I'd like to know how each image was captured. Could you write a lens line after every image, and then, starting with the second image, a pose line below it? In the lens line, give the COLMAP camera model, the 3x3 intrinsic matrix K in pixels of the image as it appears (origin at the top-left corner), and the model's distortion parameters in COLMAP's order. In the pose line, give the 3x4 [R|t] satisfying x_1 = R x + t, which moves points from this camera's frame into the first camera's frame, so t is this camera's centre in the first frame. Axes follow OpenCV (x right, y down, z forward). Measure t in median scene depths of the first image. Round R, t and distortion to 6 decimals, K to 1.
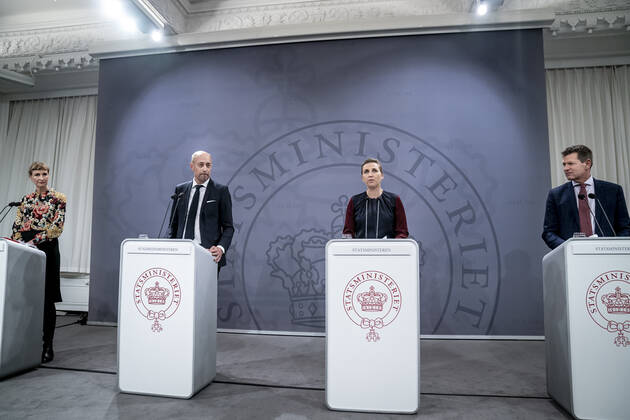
lens RADIAL K [[439.7, 0, 308.6], [0, 439.7, 208.6], [0, 0, 1]] dist [-0.108541, 0.059053]
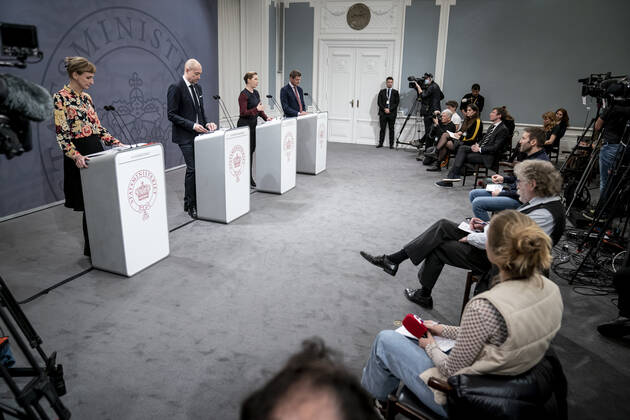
lens RADIAL K [[439.7, 0, 317.3], [0, 439.7, 233.5], [0, 0, 1]] dist [-0.108541, 0.059053]
pose [[0.178432, -0.332842, 0.925947, -1.164241], [-0.132707, 0.924310, 0.357826, -0.115388], [-0.974962, -0.186727, 0.120756, 0.251303]]
